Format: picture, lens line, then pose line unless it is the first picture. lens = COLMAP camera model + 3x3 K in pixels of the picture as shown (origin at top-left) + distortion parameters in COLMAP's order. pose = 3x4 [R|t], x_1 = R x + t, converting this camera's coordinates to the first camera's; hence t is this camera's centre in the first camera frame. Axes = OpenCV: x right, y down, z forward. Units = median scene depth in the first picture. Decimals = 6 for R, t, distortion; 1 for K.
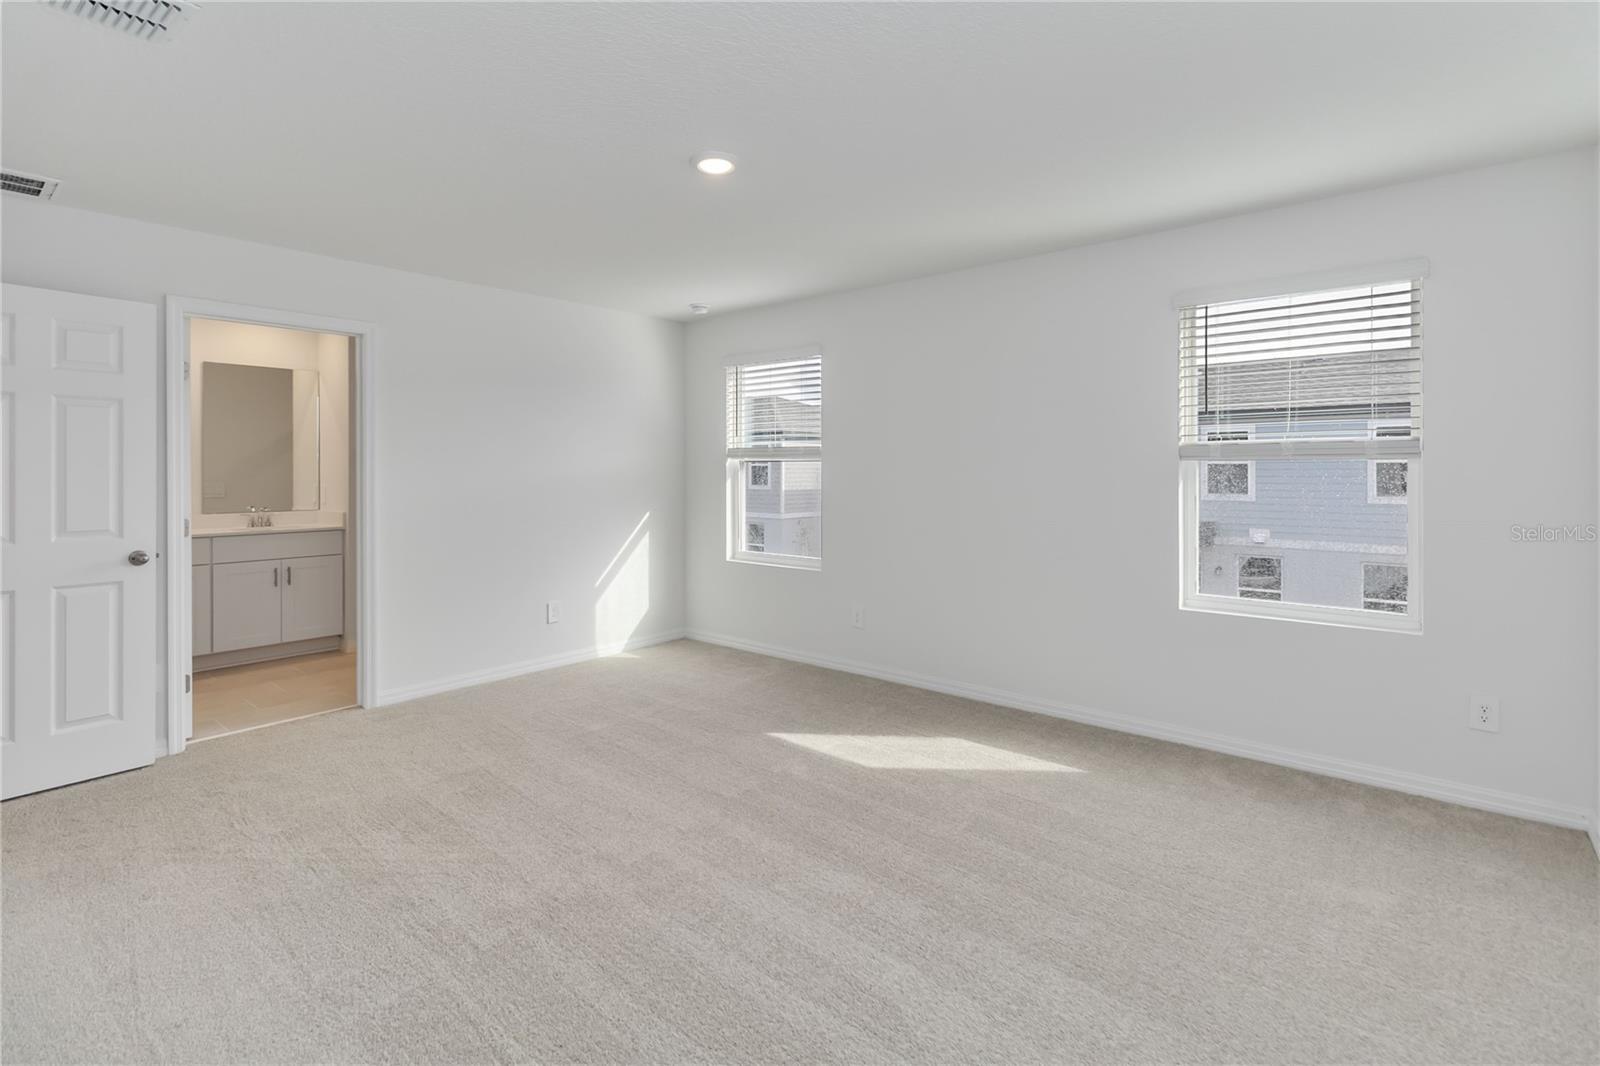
lens RADIAL K [[753.4, 0, 799.8], [0, 753.4, 467.3], [0, 0, 1]] dist [0.001121, -0.000854]
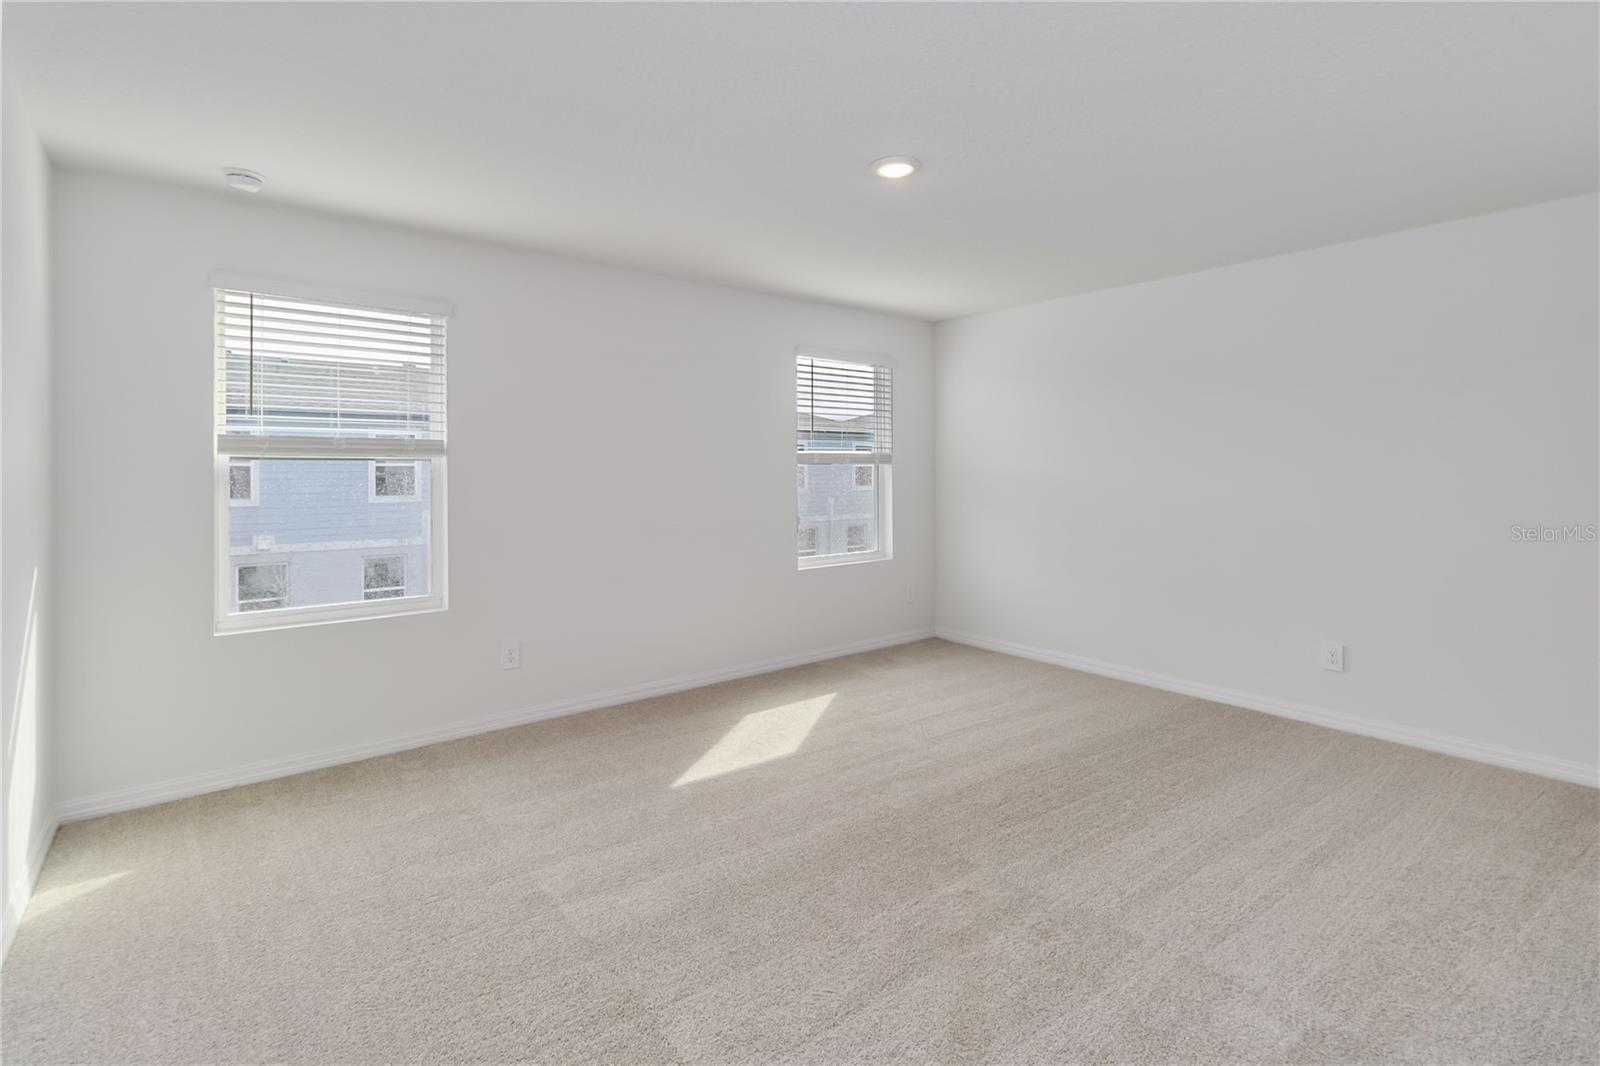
lens RADIAL K [[753.4, 0, 799.8], [0, 753.4, 467.3], [0, 0, 1]] dist [0.001121, -0.000854]
pose [[0.188840, 0.004092, 0.981999, -0.556078], [0.000443, 0.999991, -0.004252, 0.001749], [-0.982008, 0.001238, 0.188836, 0.462722]]
